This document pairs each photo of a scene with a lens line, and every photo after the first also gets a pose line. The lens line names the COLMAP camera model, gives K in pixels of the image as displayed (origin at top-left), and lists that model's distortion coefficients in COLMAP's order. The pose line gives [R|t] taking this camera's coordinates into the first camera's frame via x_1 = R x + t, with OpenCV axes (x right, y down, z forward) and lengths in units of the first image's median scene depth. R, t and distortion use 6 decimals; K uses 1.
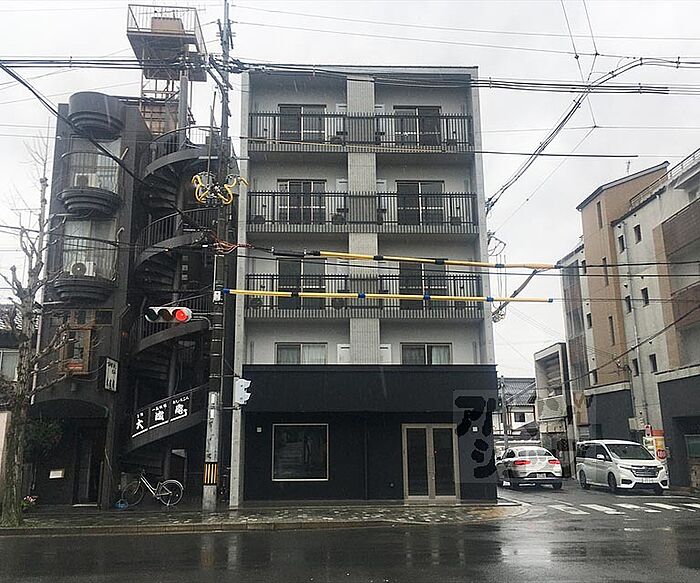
lens RADIAL K [[682.3, 0, 350.0], [0, 682.3, 291.5], [0, 0, 1]] dist [0.075549, -0.016792]
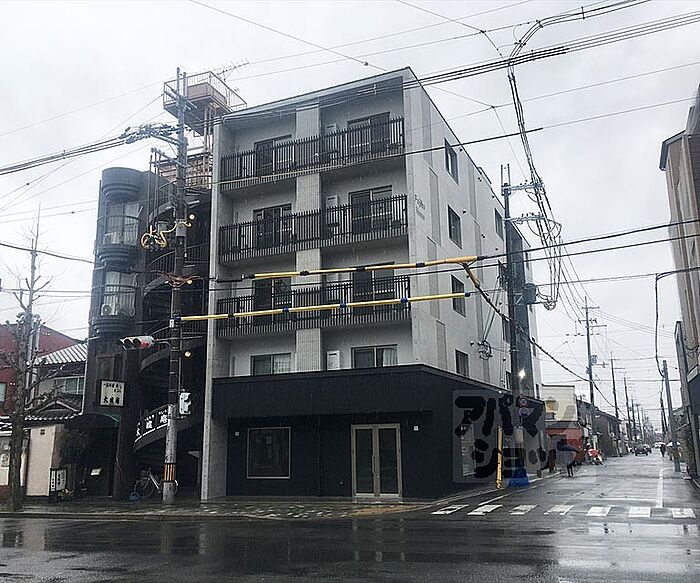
lens RADIAL K [[684.5, 0, 350.0], [0, 684.5, 291.5], [0, 0, 1]] dist [0.088586, 0.011065]
pose [[0.891985, -0.110363, -0.438387, 0.561472], [0.114216, 0.993299, -0.017666, 0.006986], [0.437399, -0.034313, 0.898613, 0.053067]]
